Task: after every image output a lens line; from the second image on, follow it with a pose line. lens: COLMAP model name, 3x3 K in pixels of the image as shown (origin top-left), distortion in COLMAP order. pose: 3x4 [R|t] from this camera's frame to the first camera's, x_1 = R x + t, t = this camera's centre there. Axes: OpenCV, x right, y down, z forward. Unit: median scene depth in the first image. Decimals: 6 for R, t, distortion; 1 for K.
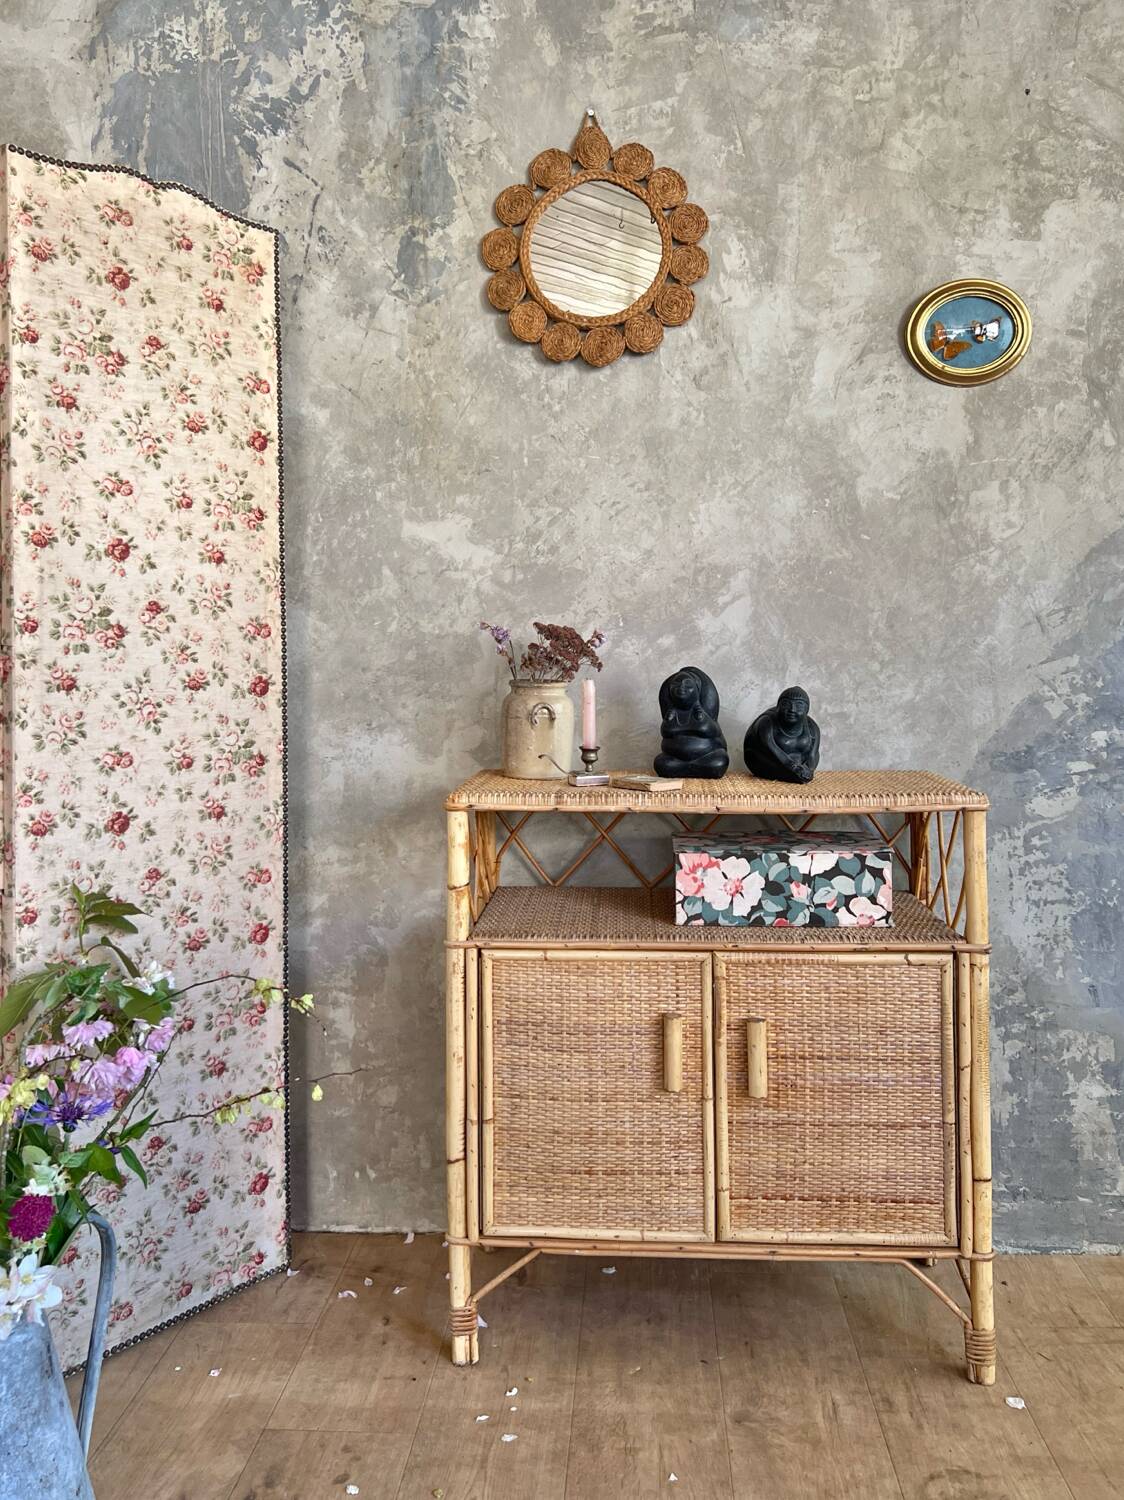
lens RADIAL K [[1183.4, 0, 564.4], [0, 1183.4, 636.4], [0, 0, 1]] dist [0.030913, -0.041619]
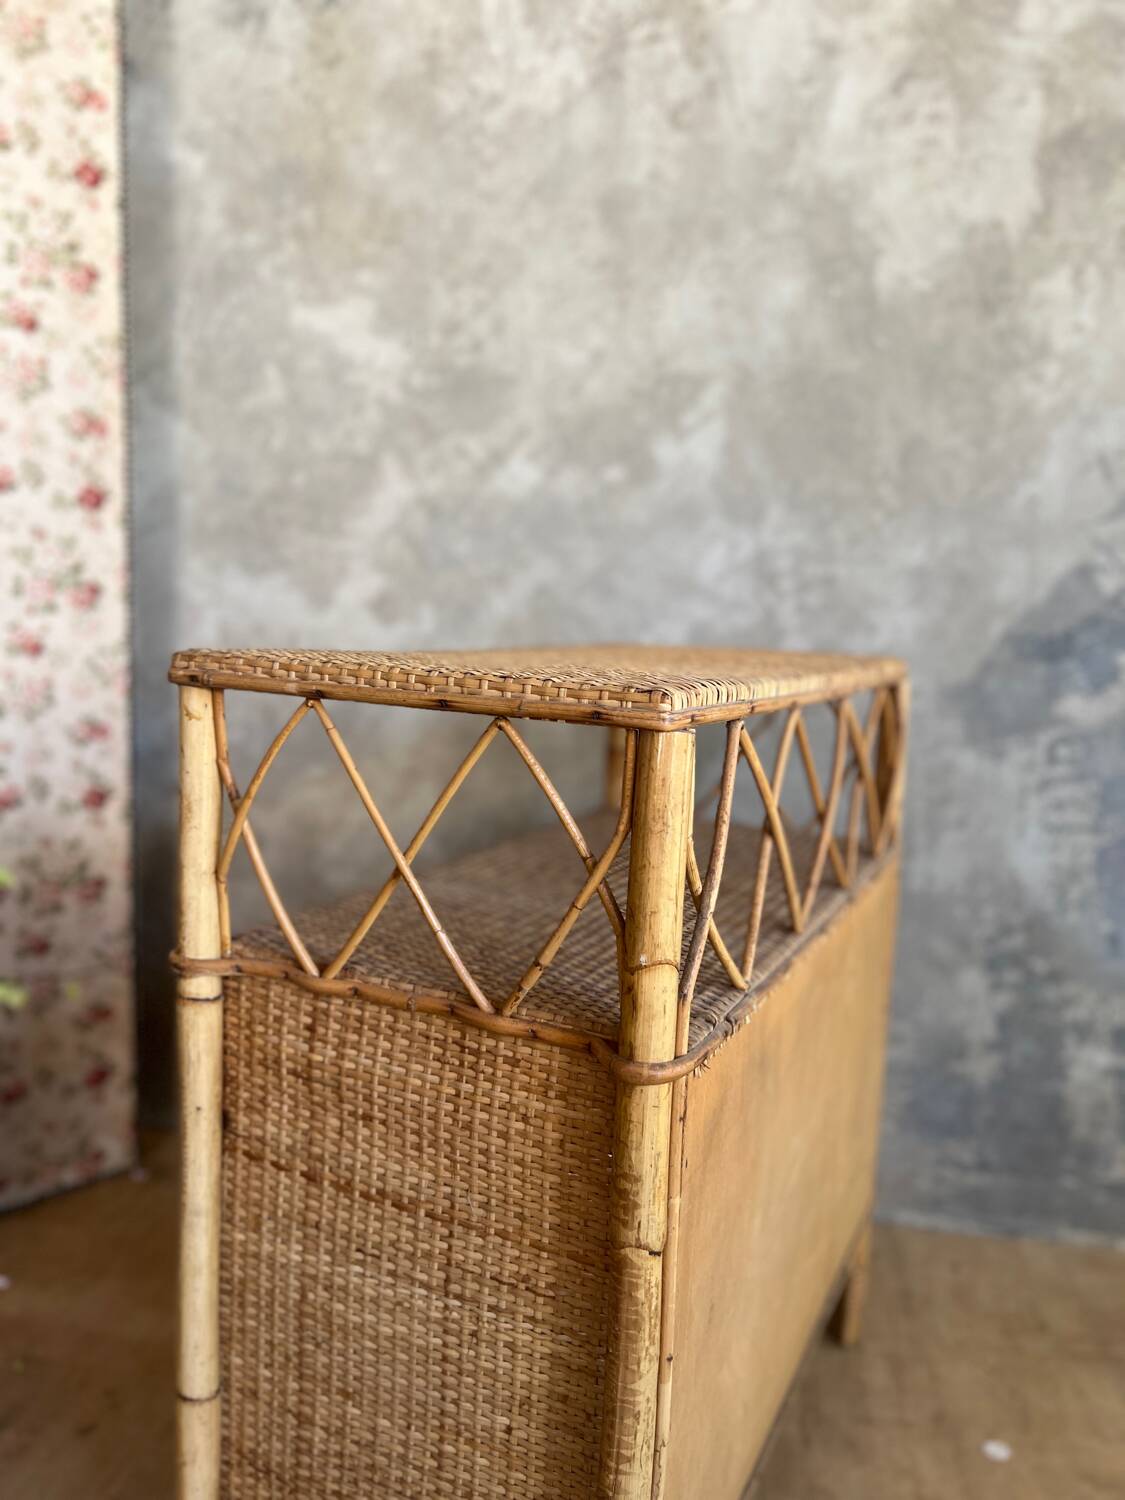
lens RADIAL K [[1134.5, 0, 555.7], [0, 1134.5, 756.8], [0, 0, 1]] dist [-0.001320, -0.005061]
pose [[0.994638, 0.064807, -0.080595, 0.125134], [-0.051440, 0.986084, 0.158089, 0.074827], [0.089719, -0.153095, 0.984130, 0.235330]]
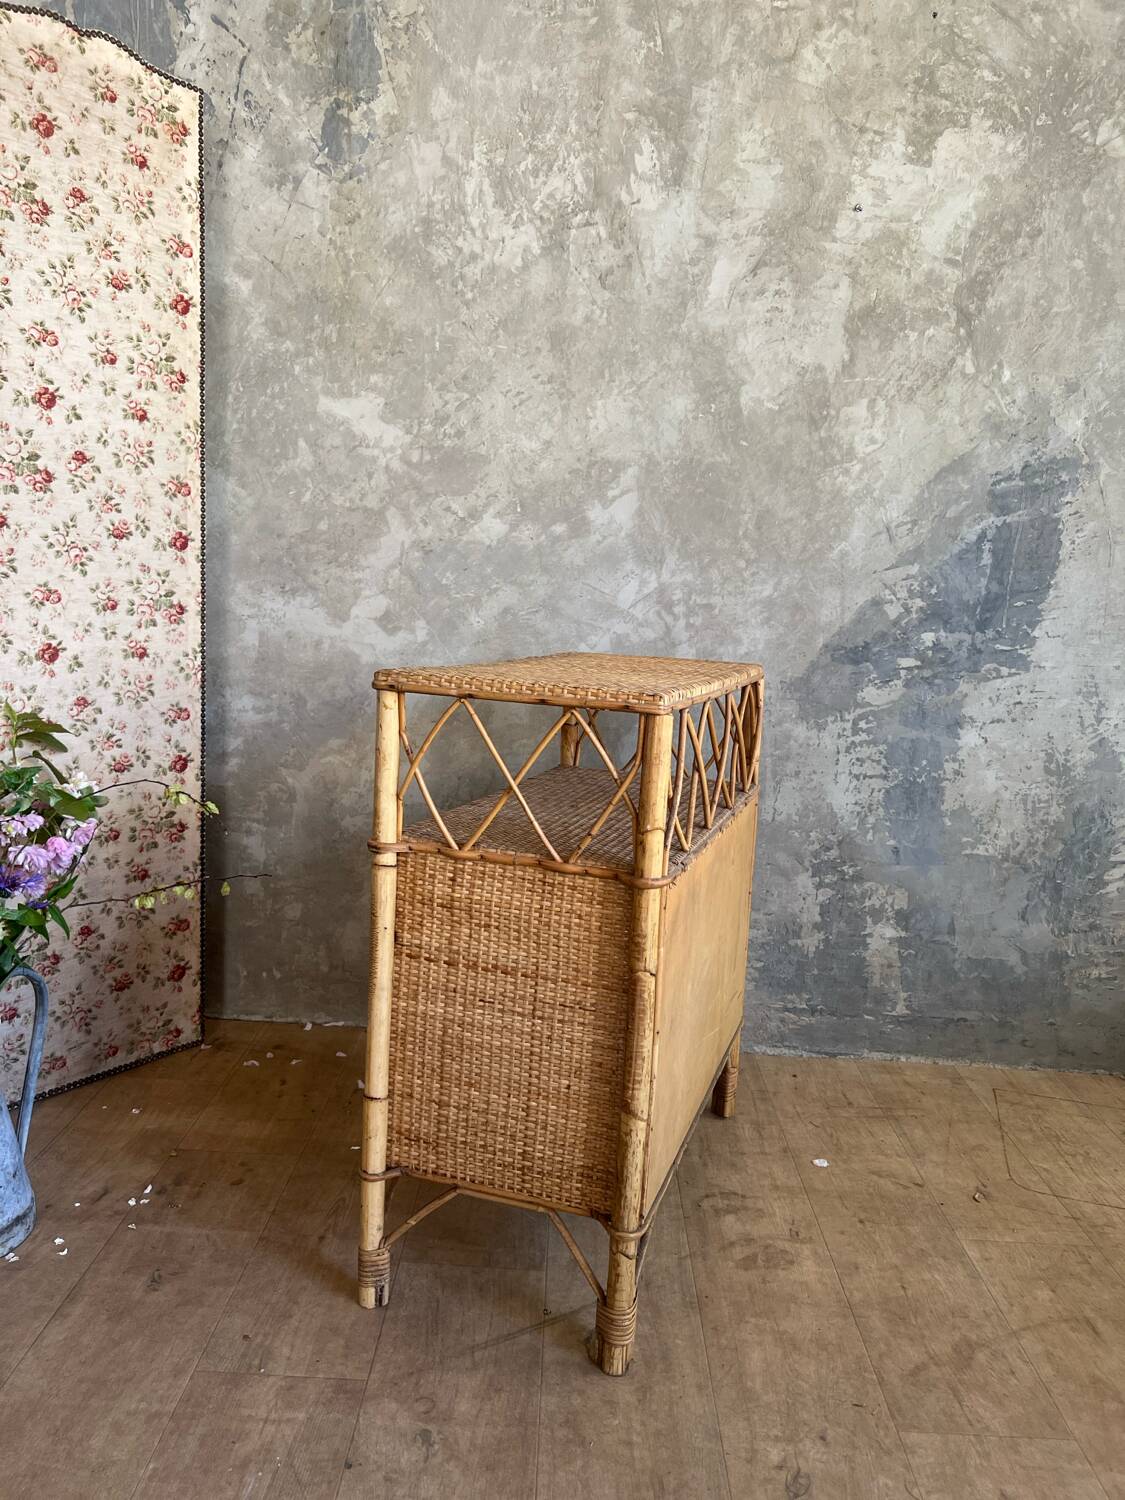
lens RADIAL K [[1130.7, 0, 563.6], [0, 1130.7, 760.2], [0, 0, 1]] dist [0.030139, -0.046368]
pose [[0.996459, 0.055694, 0.062984, 0.038347], [-0.065841, 0.982786, 0.172618, 0.035084], [-0.052286, -0.176153, 0.982973, -0.076614]]
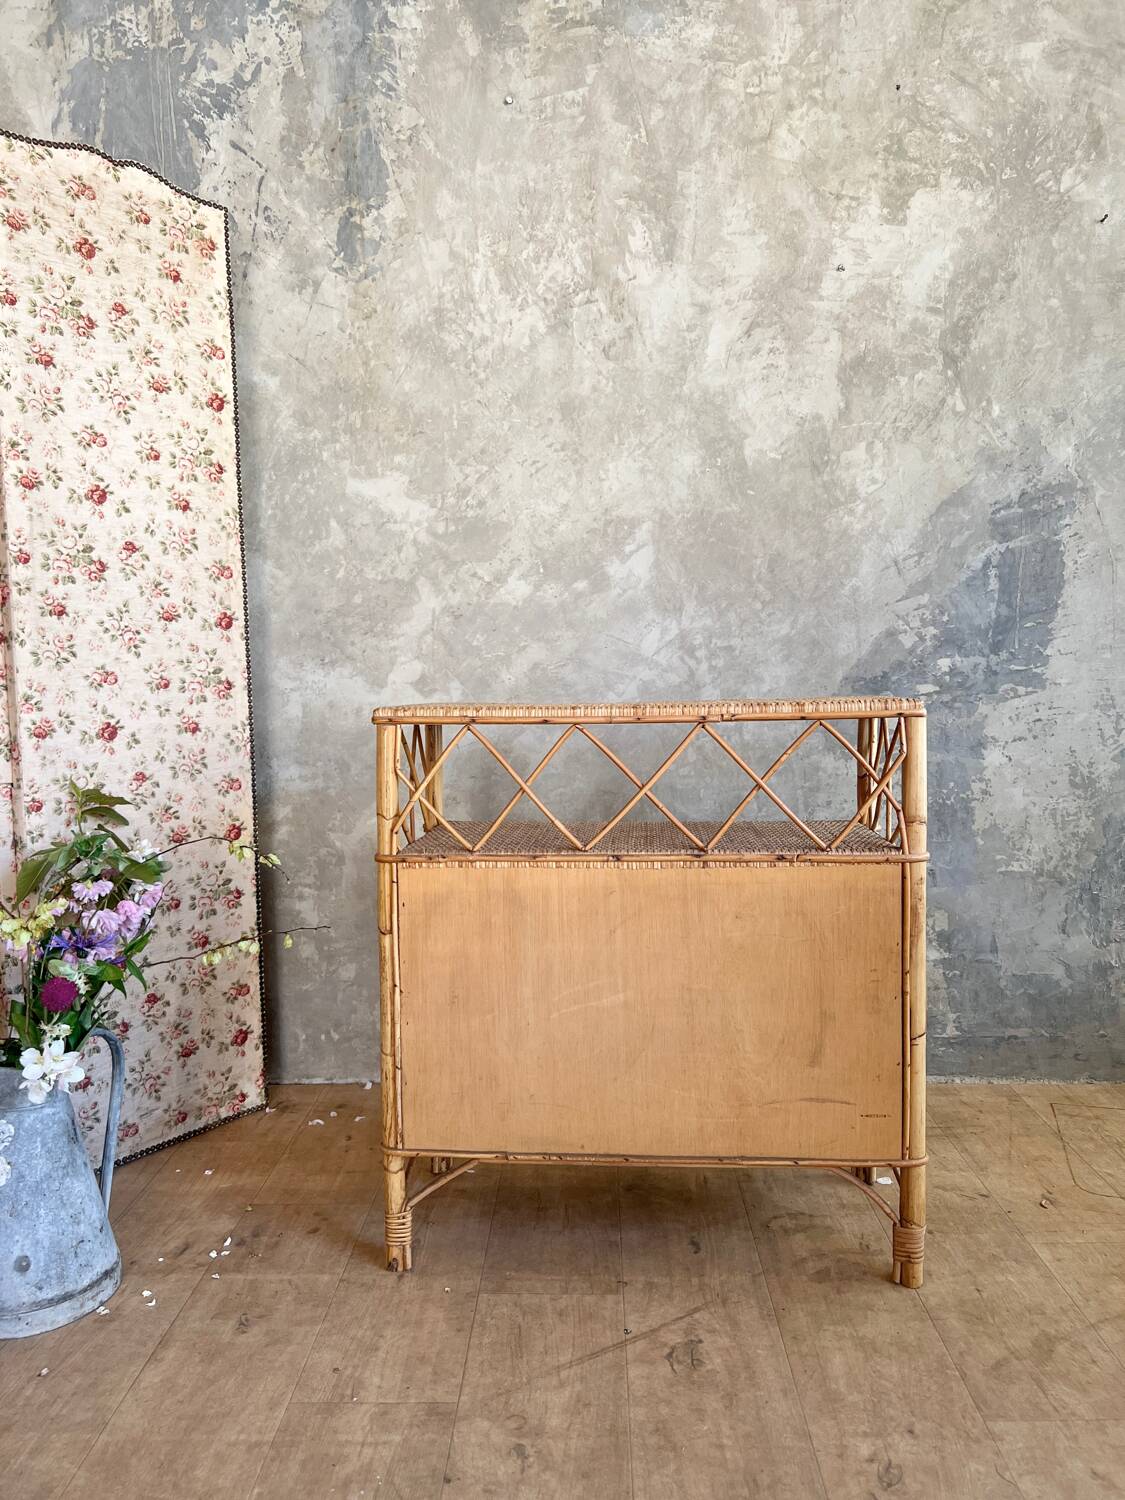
lens RADIAL K [[1130.7, 0, 563.6], [0, 1130.7, 760.2], [0, 0, 1]] dist [0.030139, -0.046368]
pose [[0.999155, -0.008950, 0.040109, 0.025377], [0.004809, 0.994755, 0.102171, 0.063200], [-0.040814, -0.101892, 0.993958, -0.118090]]
